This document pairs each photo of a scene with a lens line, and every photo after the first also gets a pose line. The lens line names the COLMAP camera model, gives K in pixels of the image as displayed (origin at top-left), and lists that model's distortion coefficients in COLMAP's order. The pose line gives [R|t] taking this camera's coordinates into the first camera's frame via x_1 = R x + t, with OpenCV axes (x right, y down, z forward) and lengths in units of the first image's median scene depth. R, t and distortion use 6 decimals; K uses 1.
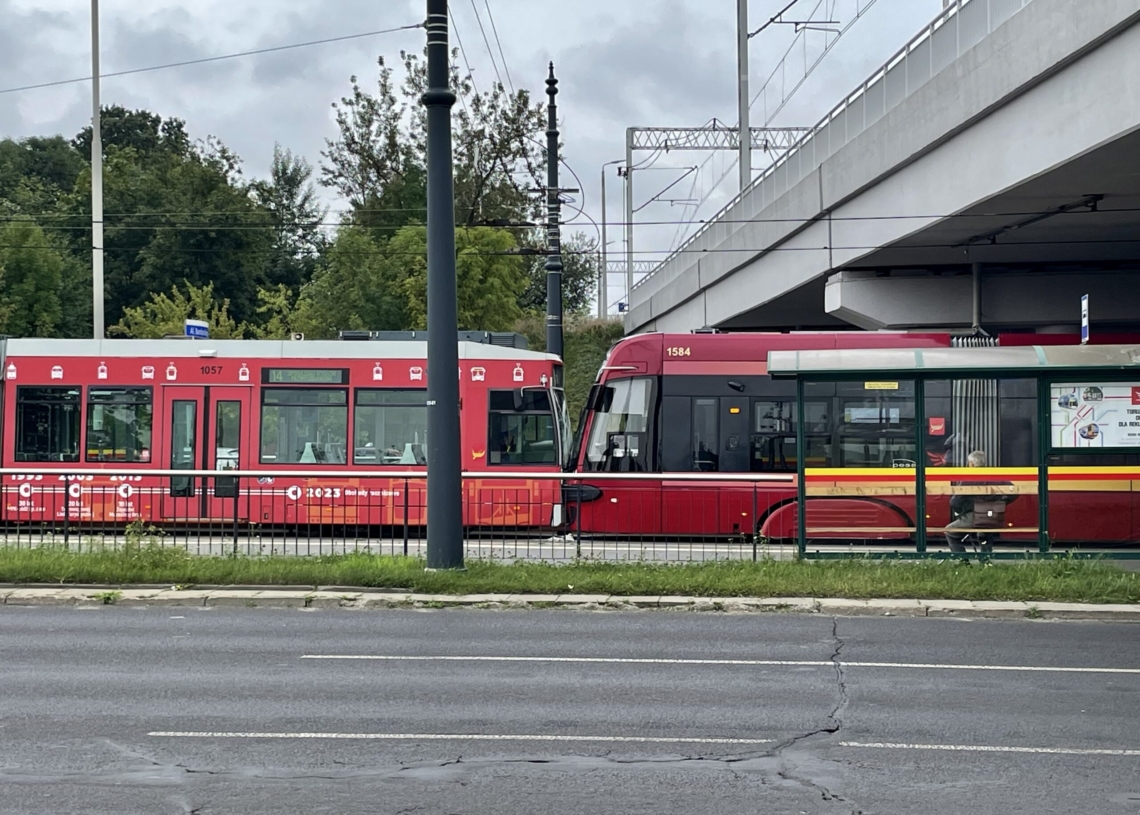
lens RADIAL K [[1955.5, 0, 569.9], [0, 1955.5, 430.2], [0, 0, 1]] dist [0.156153, -0.130707]
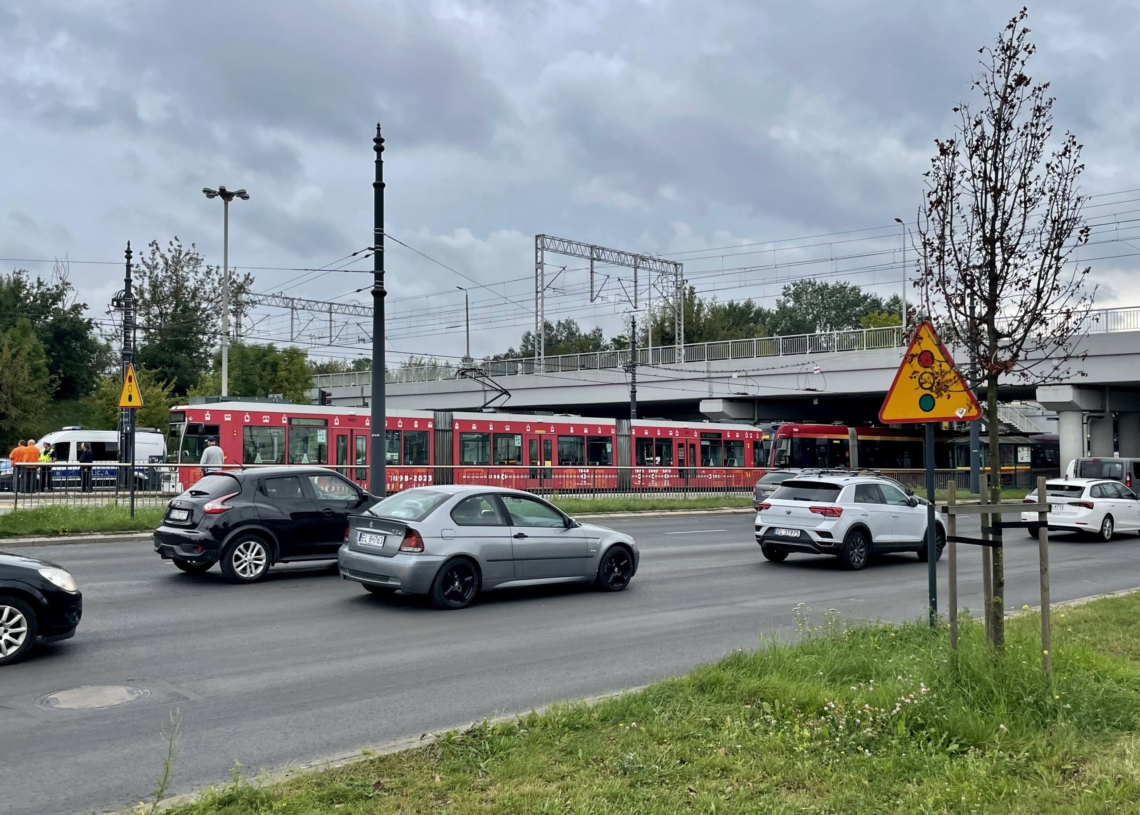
lens RADIAL K [[1050.8, 0, 570.0], [0, 1050.8, 407.5], [0, 0, 1]] dist [0.010293, 0.006200]
pose [[0.704238, 0.034552, 0.709123, -1.357109], [-0.012283, 0.999259, -0.036490, -0.009752], [-0.709858, 0.016987, 0.704140, 0.068804]]
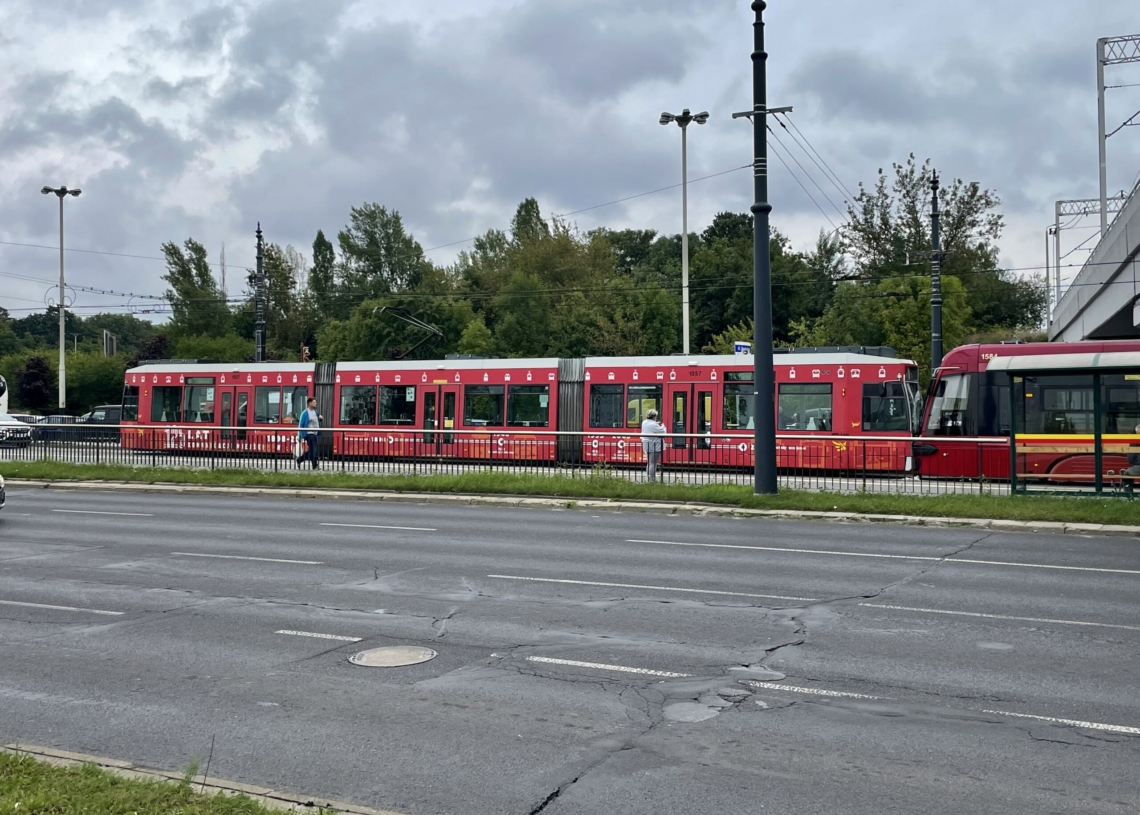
lens RADIAL K [[1249.2, 0, 570.0], [0, 1249.2, 407.5], [0, 0, 1]] dist [0.075414, -0.036813]
pose [[0.916268, -0.002903, -0.400554, 0.146748], [0.002836, 0.999996, -0.000759, -0.001013], [0.400555, -0.000441, 0.916273, -0.019780]]
